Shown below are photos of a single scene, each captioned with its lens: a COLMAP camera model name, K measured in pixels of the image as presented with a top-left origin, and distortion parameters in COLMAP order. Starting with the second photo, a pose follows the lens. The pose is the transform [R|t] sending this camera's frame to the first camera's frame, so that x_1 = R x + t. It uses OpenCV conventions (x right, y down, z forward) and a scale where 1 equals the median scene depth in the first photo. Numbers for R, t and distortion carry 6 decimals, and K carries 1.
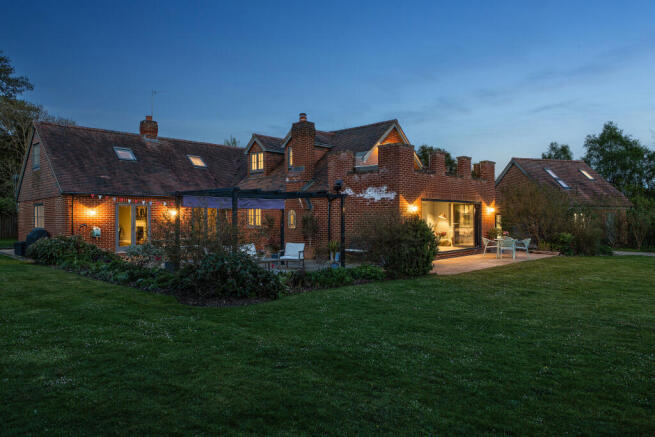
lens RADIAL K [[437.4, 0, 327.4], [0, 437.4, 218.1], [0, 0, 1]] dist [0.002332, -0.000958]
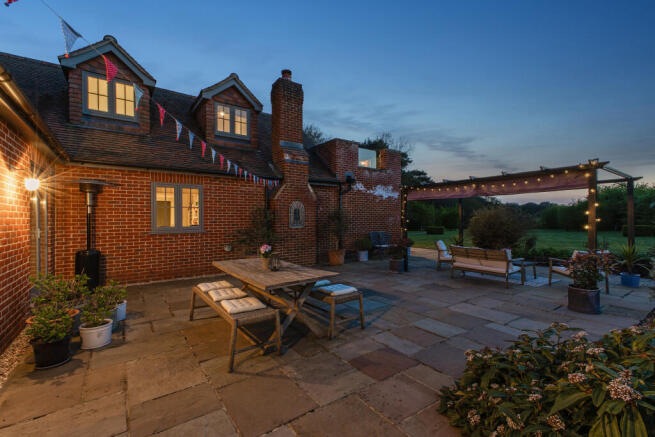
lens RADIAL K [[287.0, 0, 326.6], [0, 287.0, 219.1], [0, 0, 1]] dist [-0.001820, -0.000241]
pose [[0.183752, -0.005549, 0.982957, -0.593028], [0.003794, 0.999981, 0.004936, 0.007208], [-0.982965, 0.002823, 0.183770, 0.978450]]
